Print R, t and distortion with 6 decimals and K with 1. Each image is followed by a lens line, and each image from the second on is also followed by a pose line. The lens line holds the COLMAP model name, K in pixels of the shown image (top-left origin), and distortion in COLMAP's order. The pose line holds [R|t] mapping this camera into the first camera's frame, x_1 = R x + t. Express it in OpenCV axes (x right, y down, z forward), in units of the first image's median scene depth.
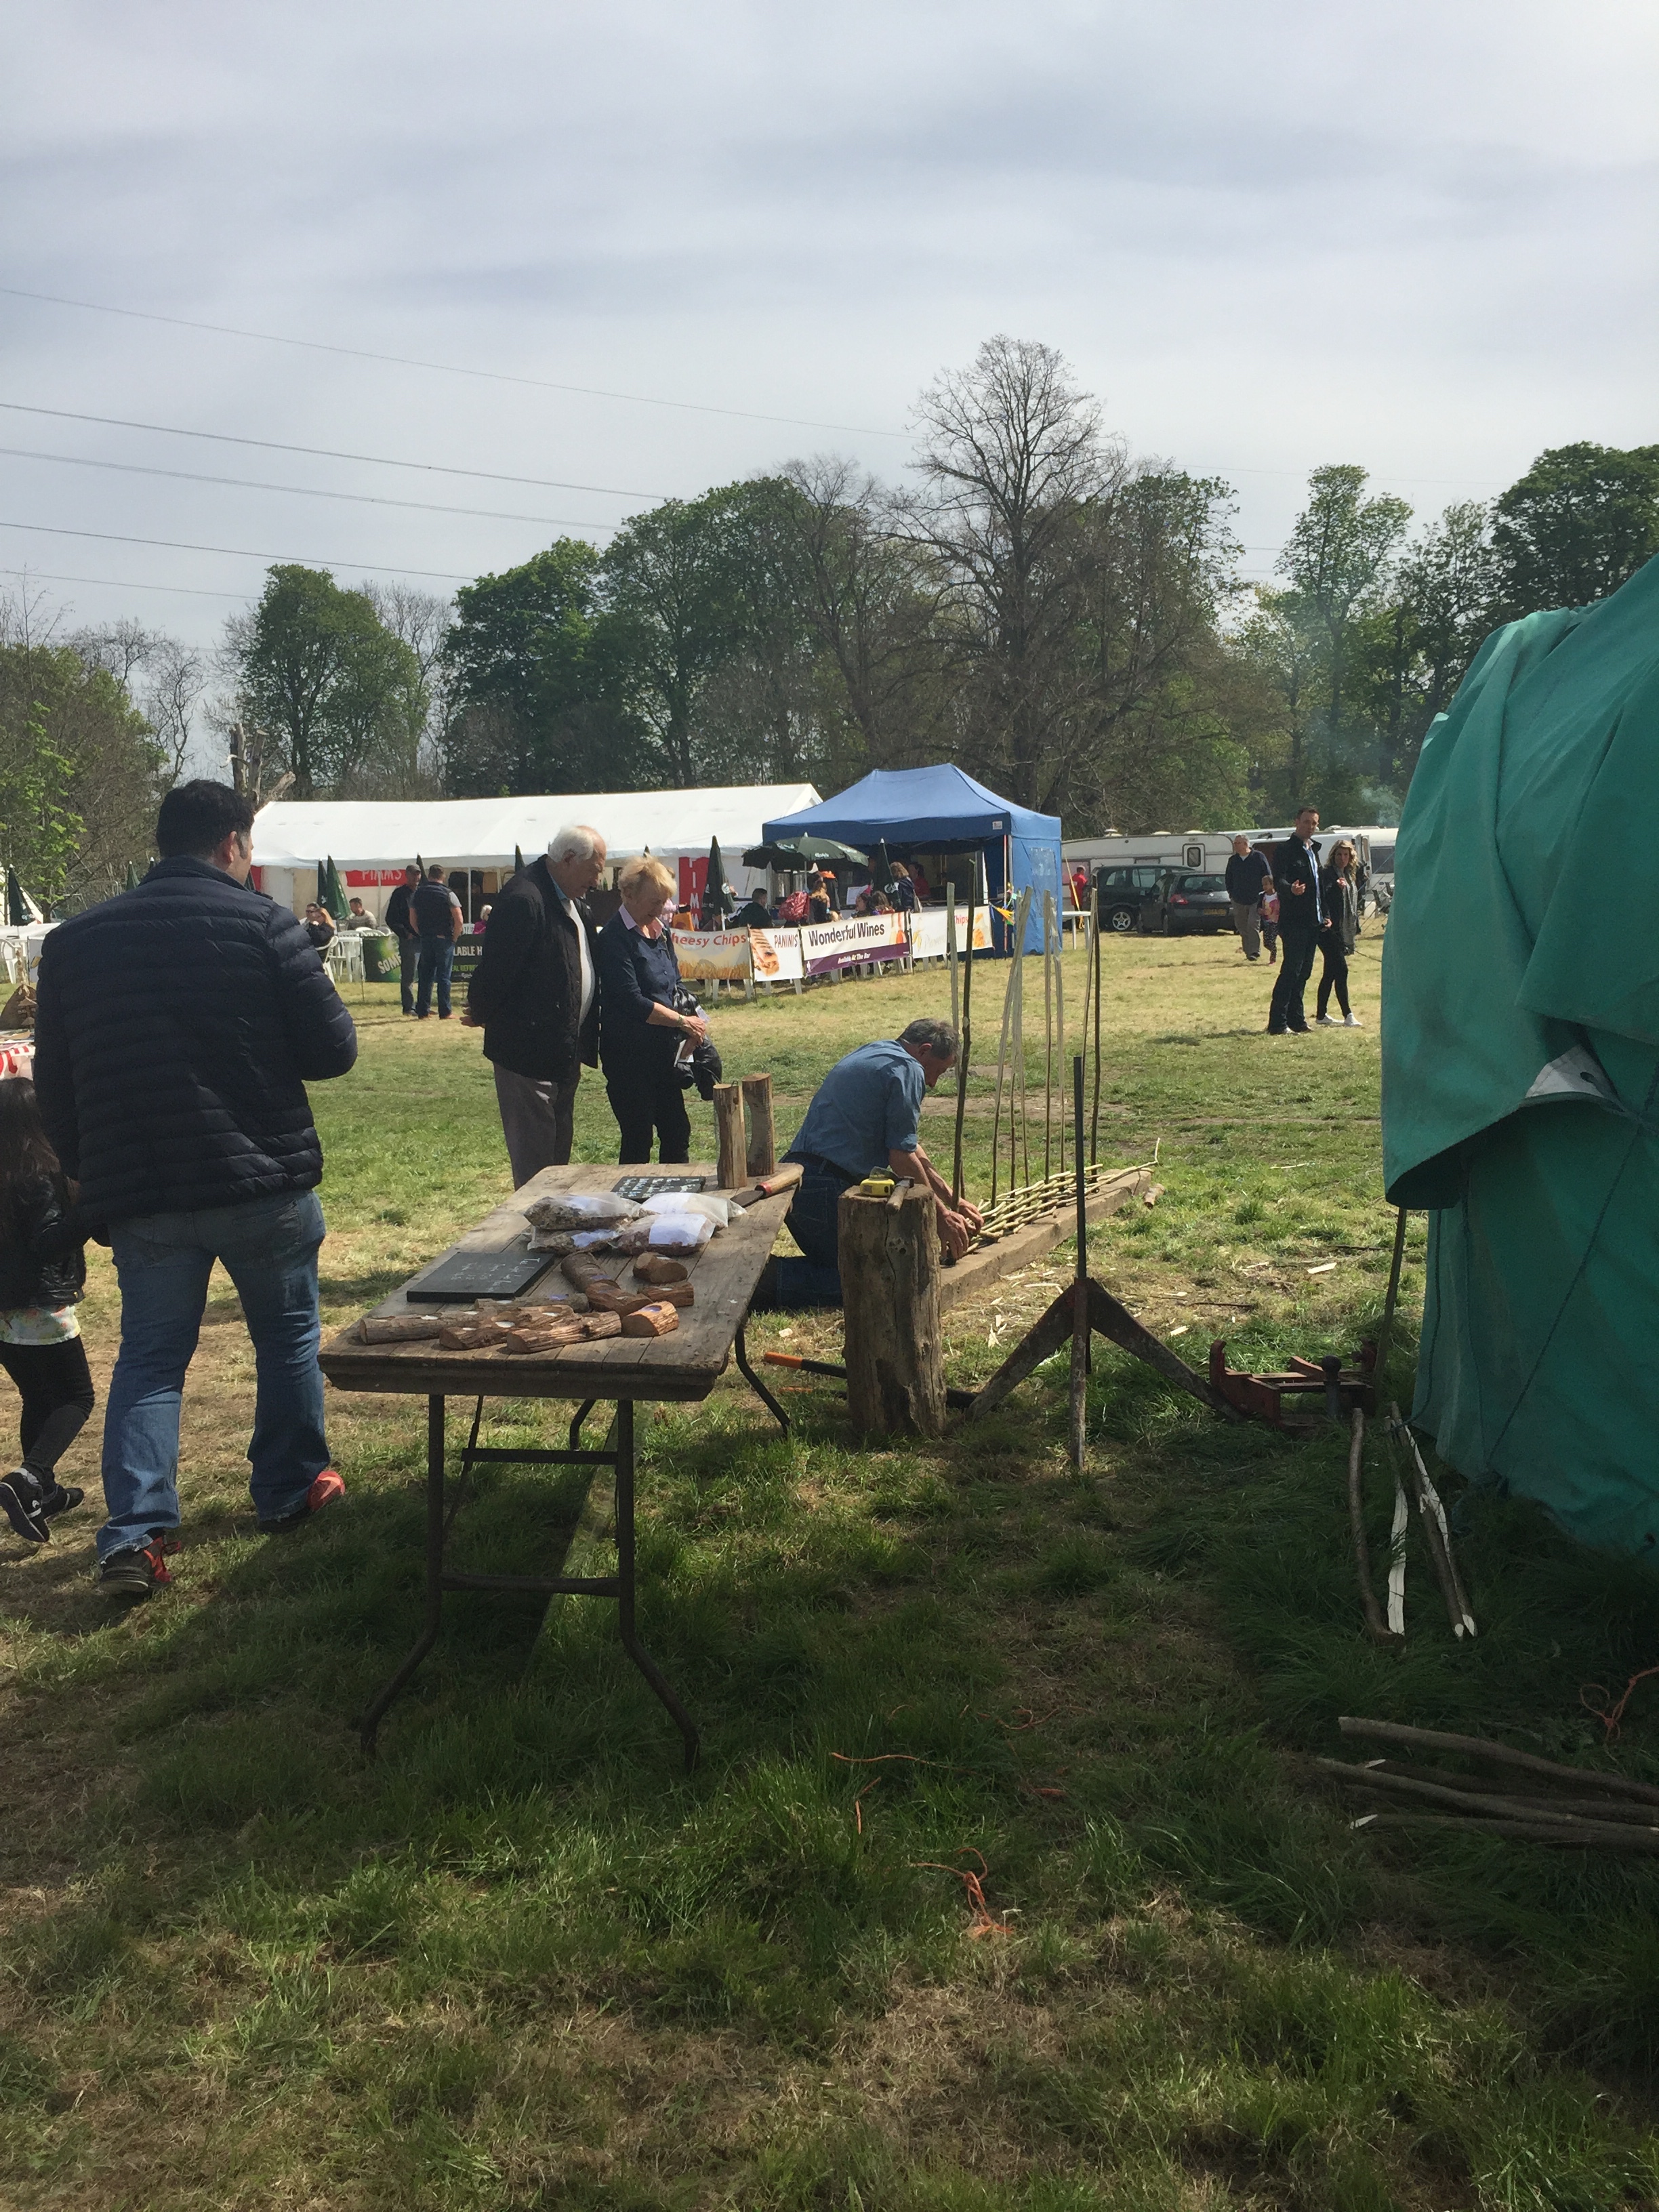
lens RADIAL K [[1854.9, 0, 821.9], [0, 1854.9, 1109.1], [0, 0, 1]] dist [0.004855, -0.024063]
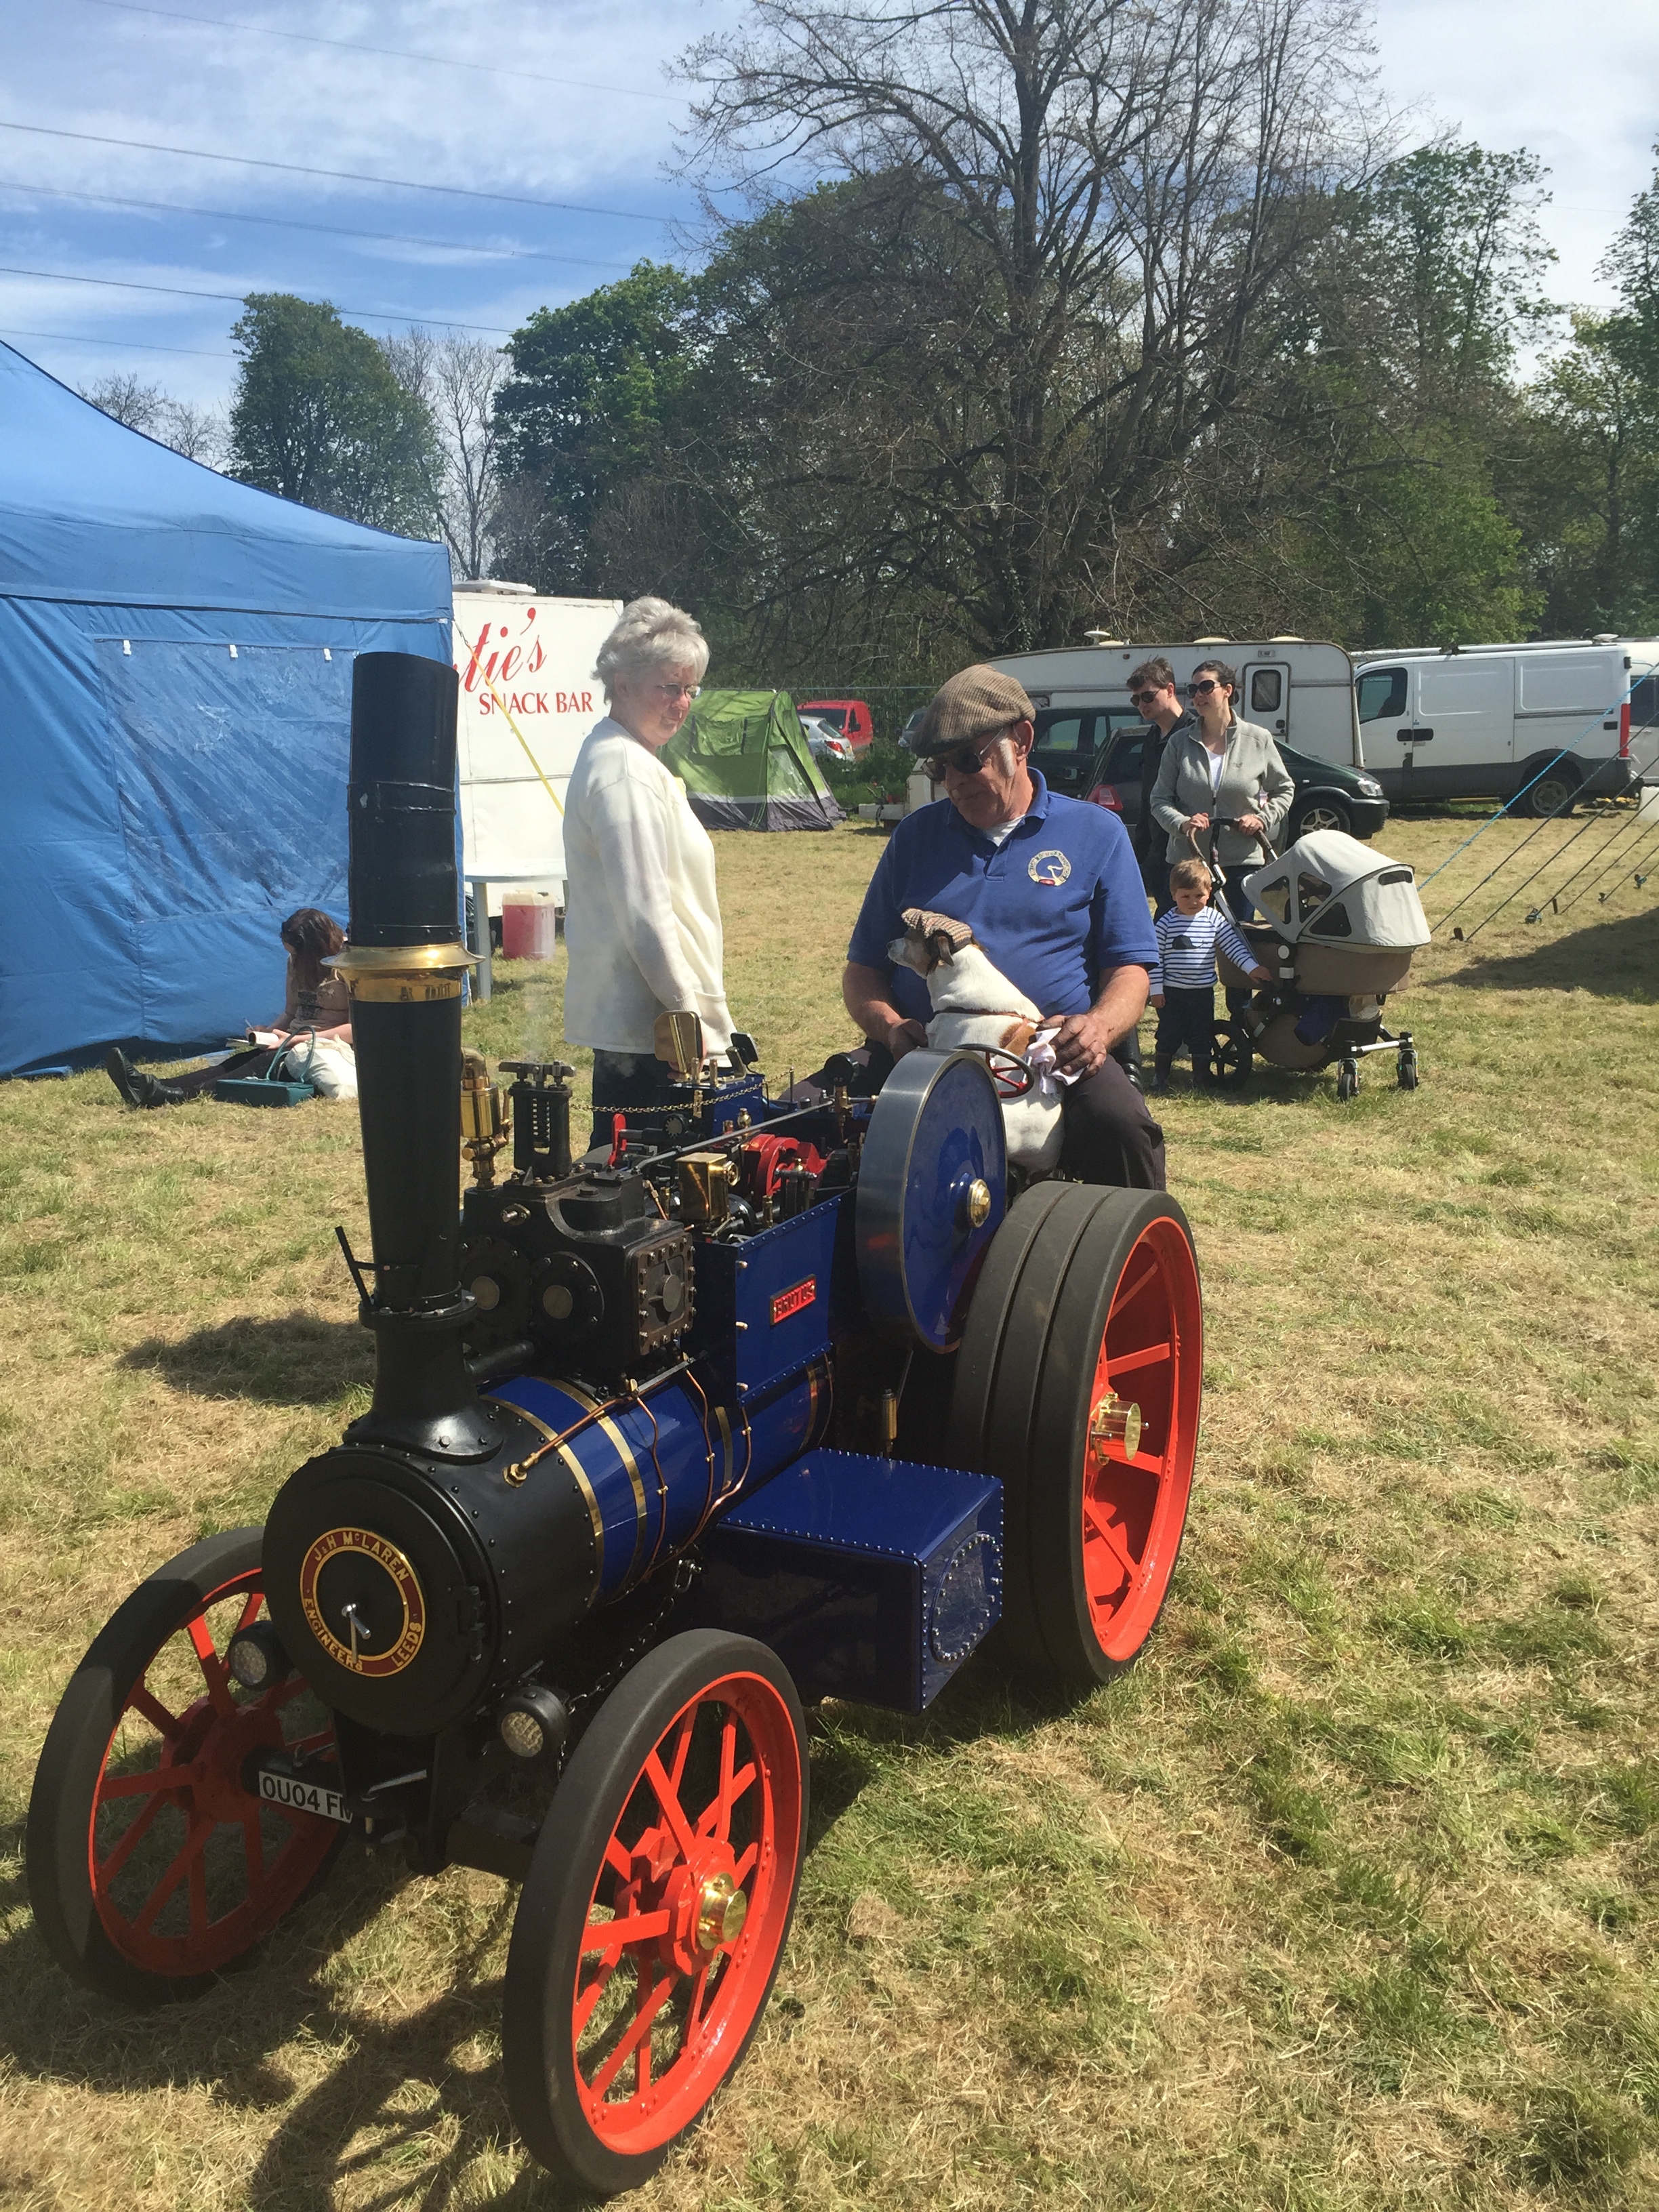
lens RADIAL K [[1854.9, 0, 834.8], [0, 1854.9, 1110.2], [0, 0, 1]] dist [0.004855, -0.024063]
pose [[0.987946, 0.046955, -0.147504, 0.072320], [-0.033279, 0.995030, 0.093855, -0.030722], [0.151178, -0.087815, 0.984598, 0.221865]]
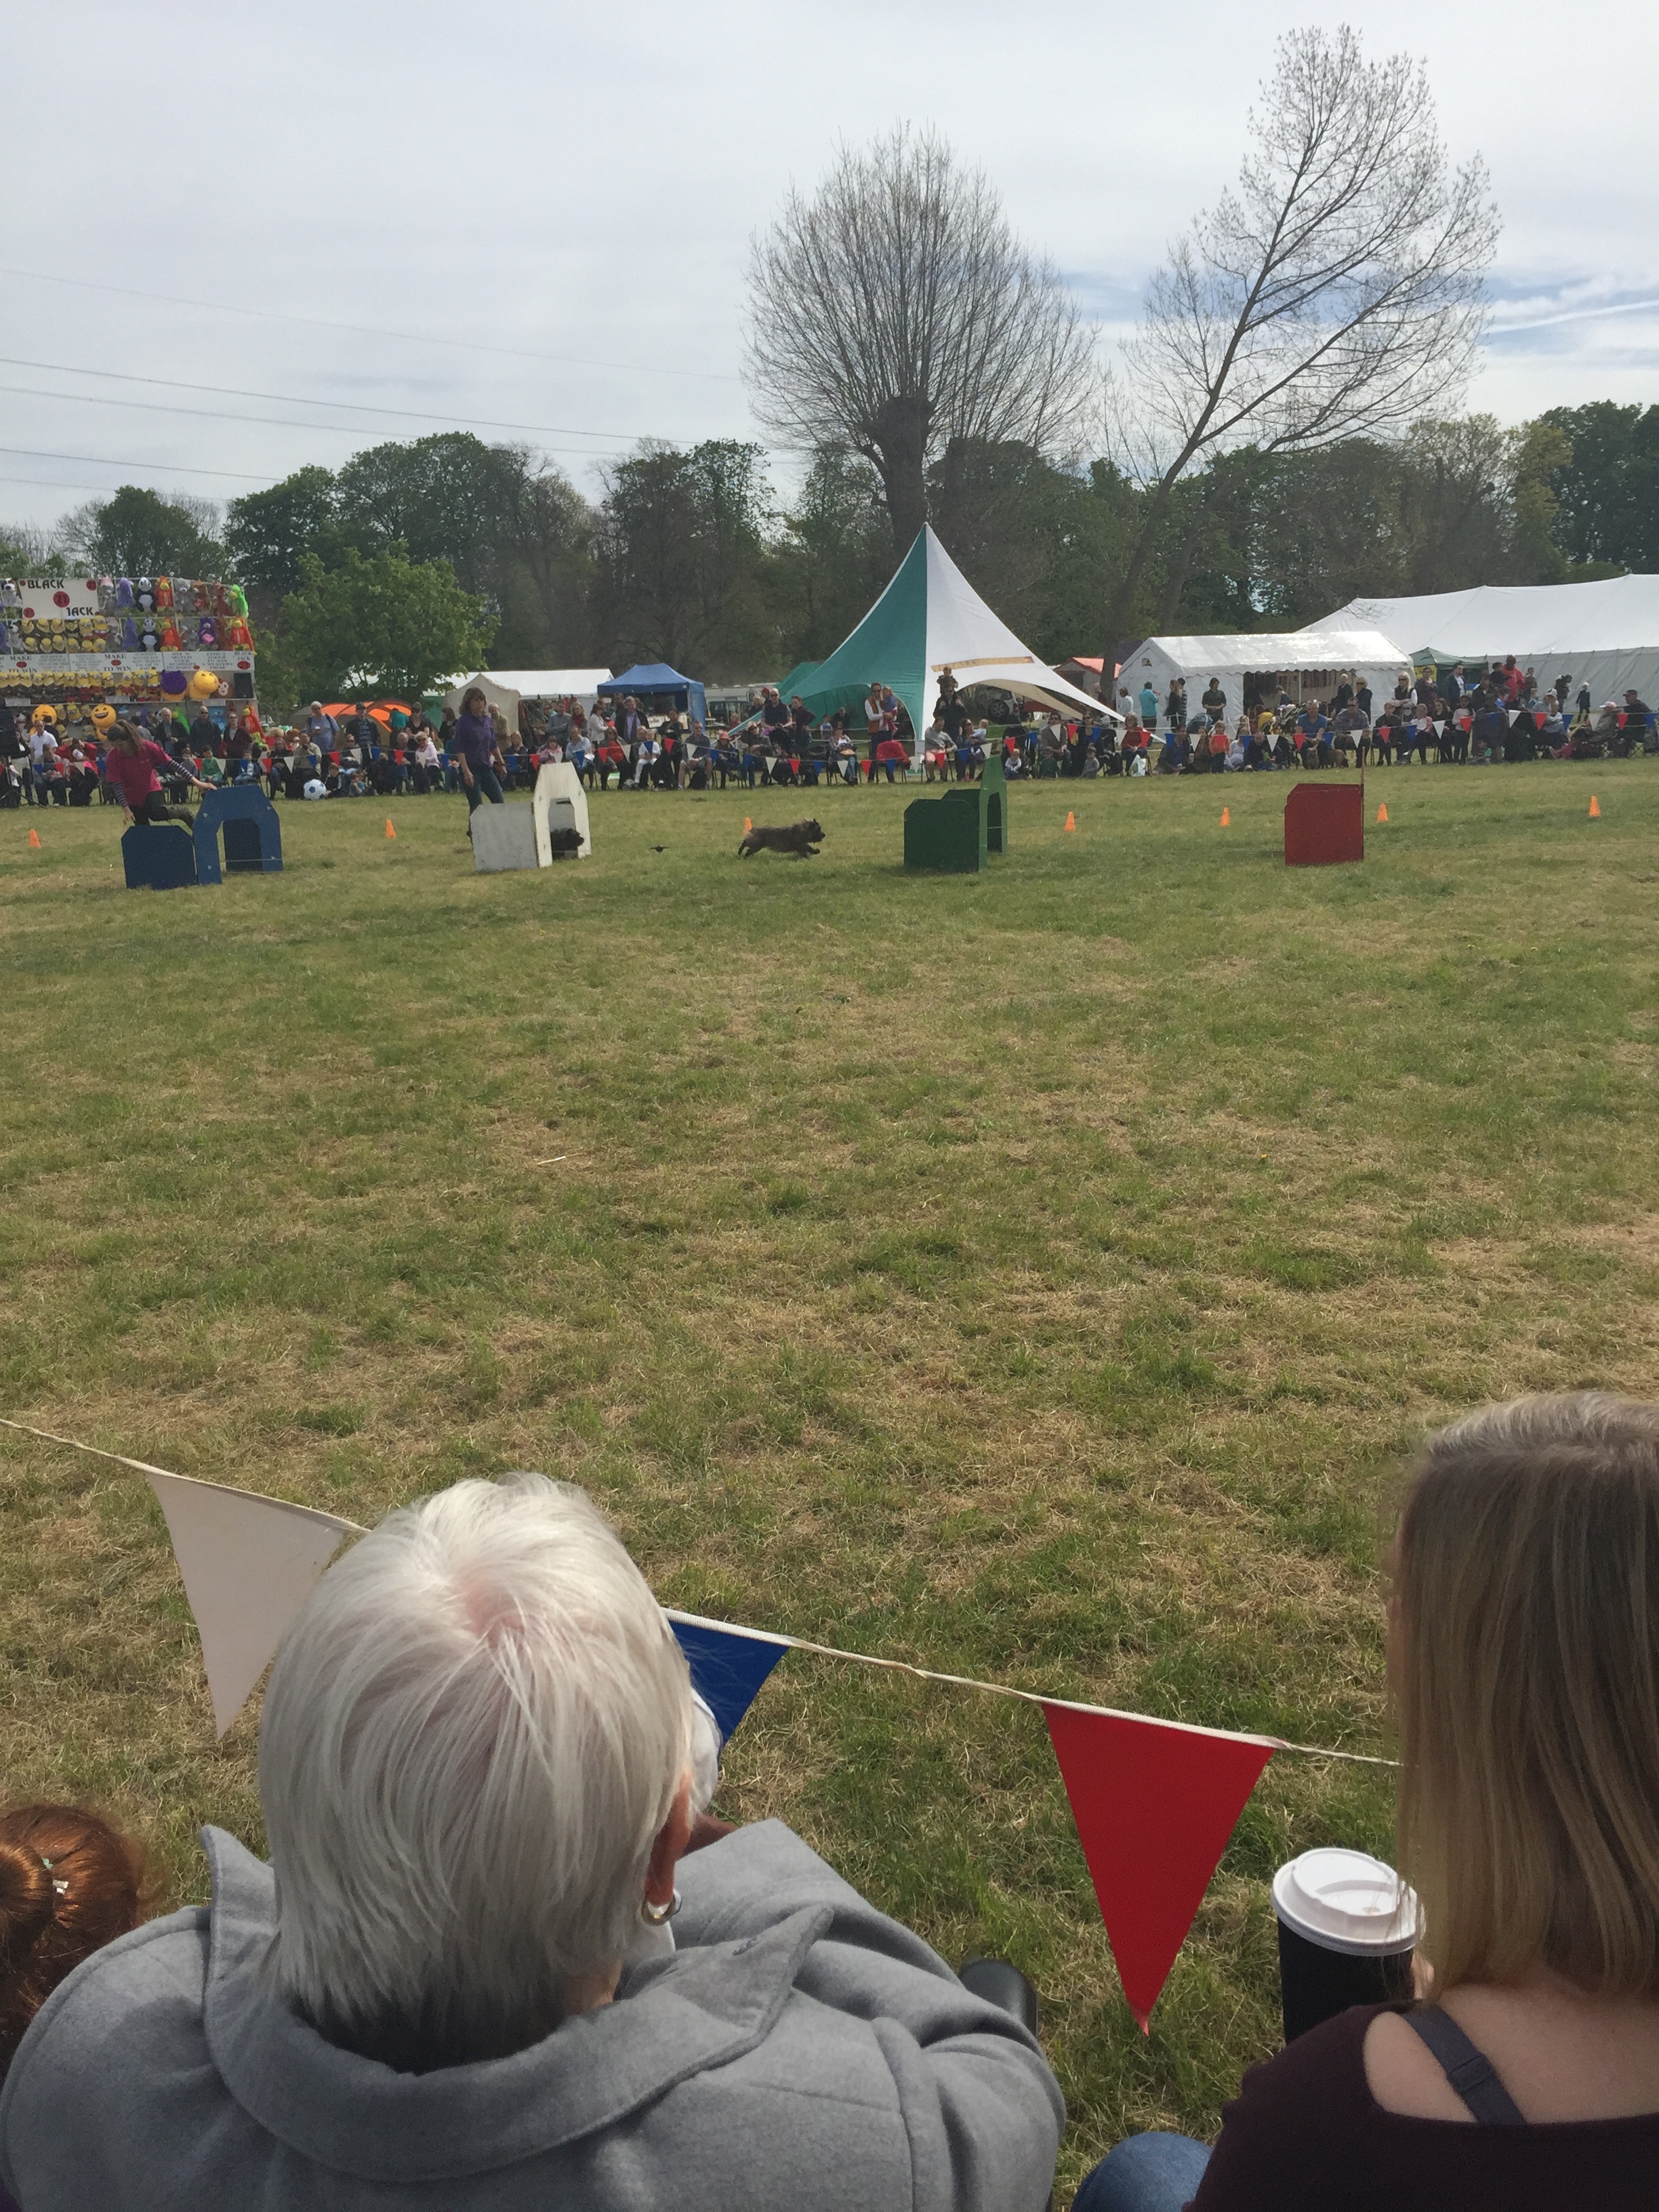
lens RADIAL K [[1854.9, 0, 836.5], [0, 1854.9, 1110.8], [0, 0, 1]] dist [0.004855, -0.024063]
pose [[0.970595, -0.049159, 0.235645, -0.110046], [0.027868, 0.995290, 0.092849, 0.068452], [-0.239099, -0.083552, 0.967394, -0.539619]]
